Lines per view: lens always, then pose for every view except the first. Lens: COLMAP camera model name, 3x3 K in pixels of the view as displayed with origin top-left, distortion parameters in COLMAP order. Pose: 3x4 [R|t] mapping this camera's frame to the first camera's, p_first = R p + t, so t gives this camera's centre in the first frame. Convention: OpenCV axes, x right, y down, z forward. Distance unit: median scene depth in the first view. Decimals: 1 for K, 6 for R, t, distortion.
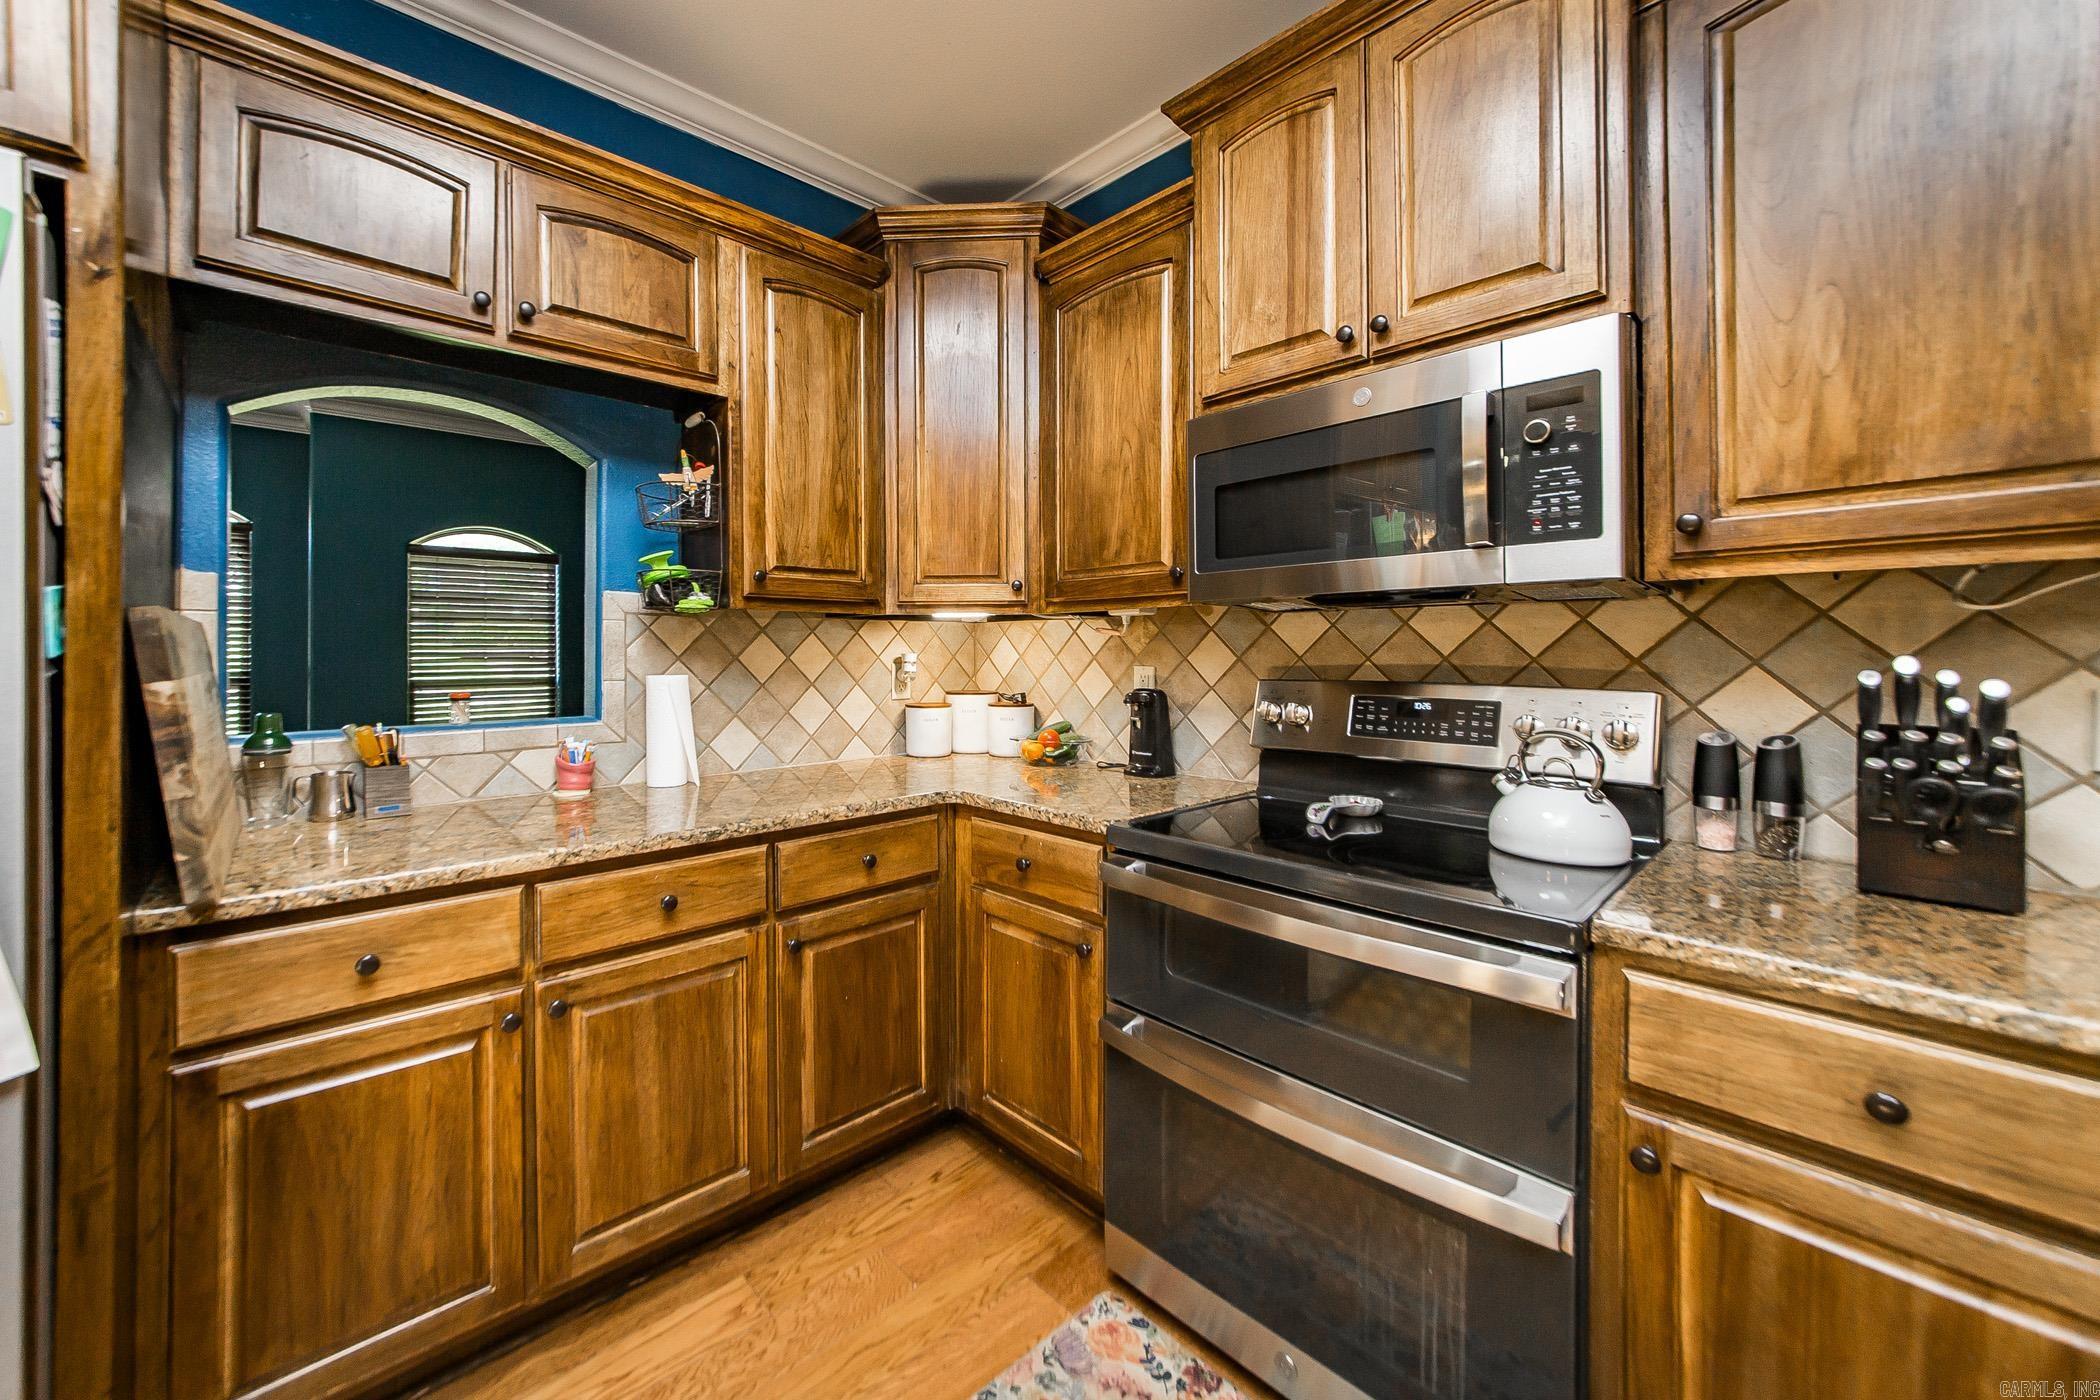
lens RADIAL K [[796.6, 0, 954.0], [0, 796.6, 653.3], [0, 0, 1]] dist [-0.003439, -0.001132]
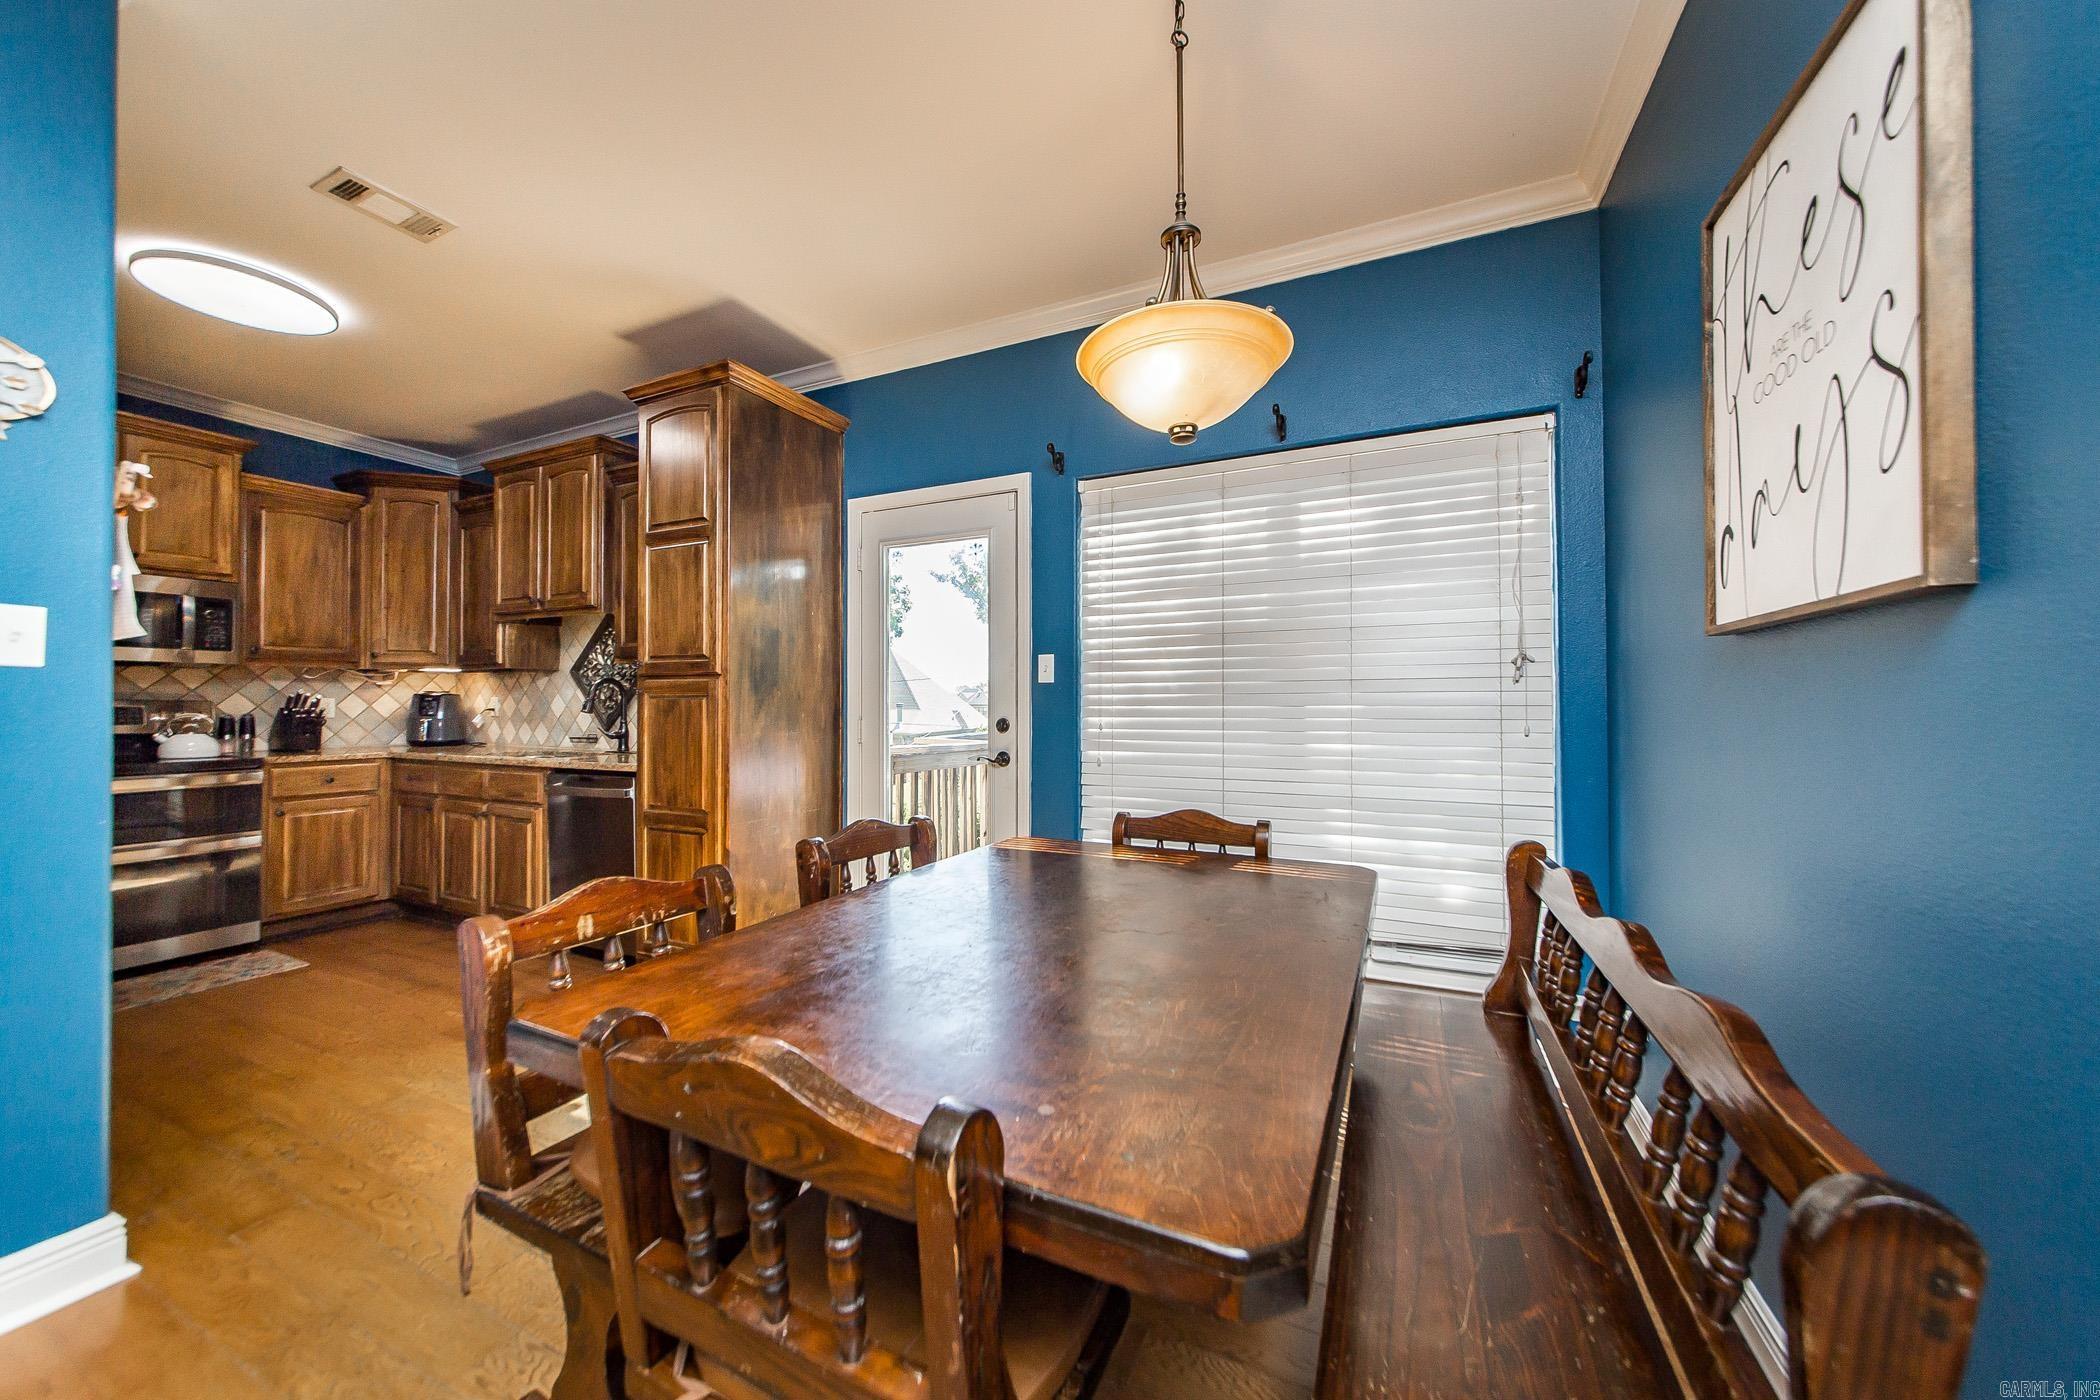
lens RADIAL K [[748.3, 0, 1024.5], [0, 748.3, 690.6], [0, 0, 1]] dist [-0.008295, -0.000180]
pose [[-0.394284, 0.015702, 0.918855, -2.346846], [0.001221, 0.999862, -0.016562, 0.050675], [-0.918988, -0.005408, -0.394249, -0.560530]]
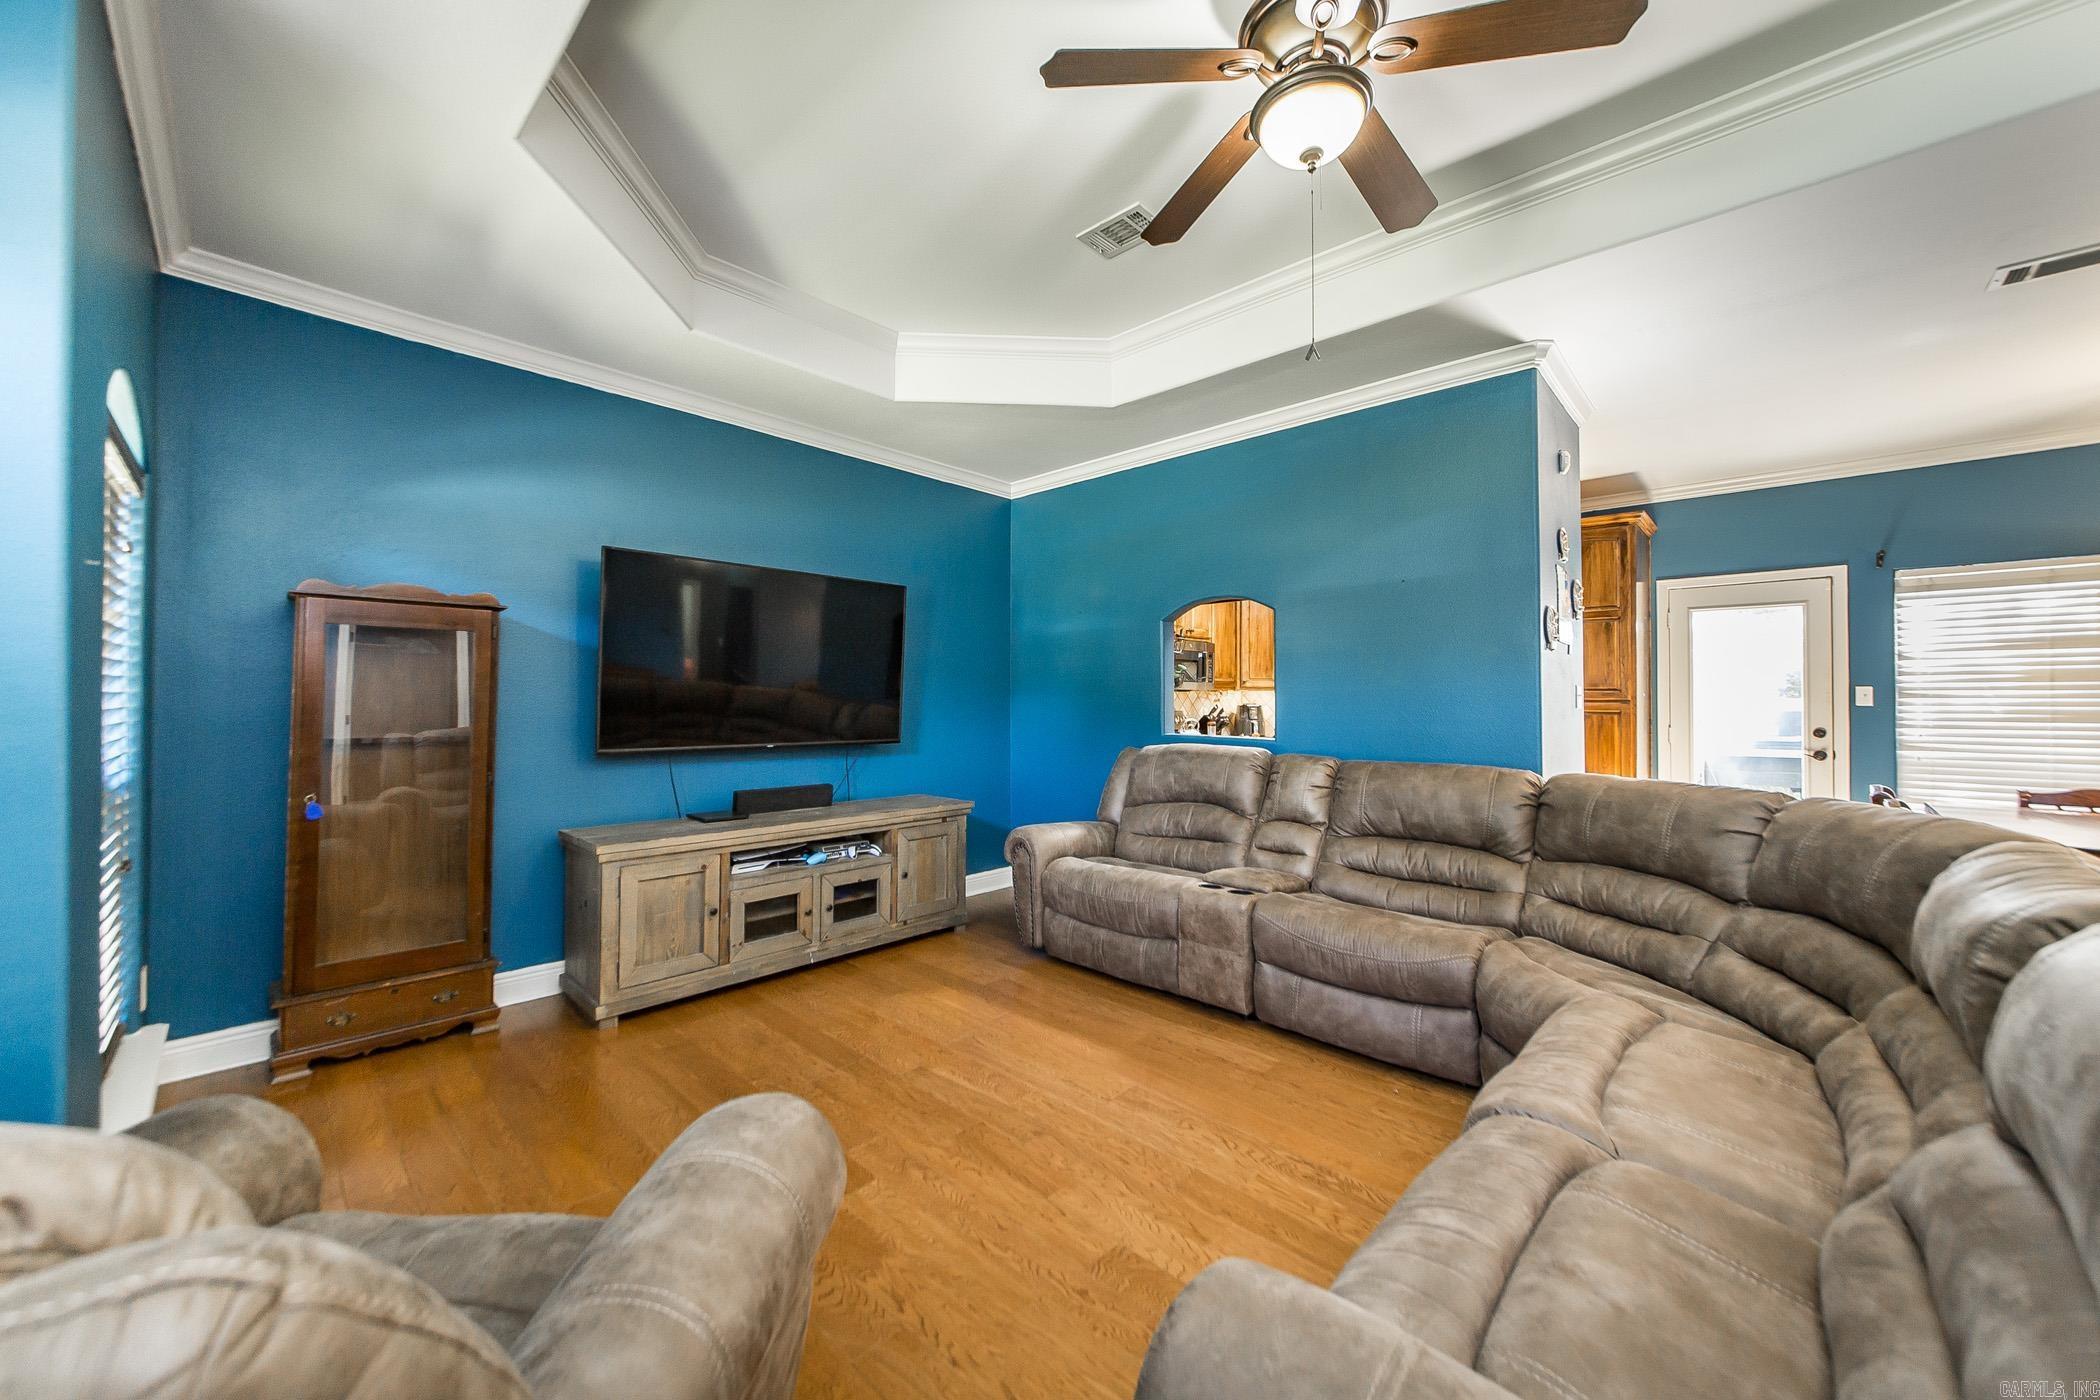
lens RADIAL K [[786.3, 0, 1020.7], [0, 786.3, 693.7], [0, 0, 1]] dist [-0.008242, -0.001067]
pose [[-0.065158, 0.006229, 0.997856, -3.337697], [-0.000090, 0.999980, -0.006248, -0.023406], [-0.997875, -0.000497, -0.065156, 1.943380]]
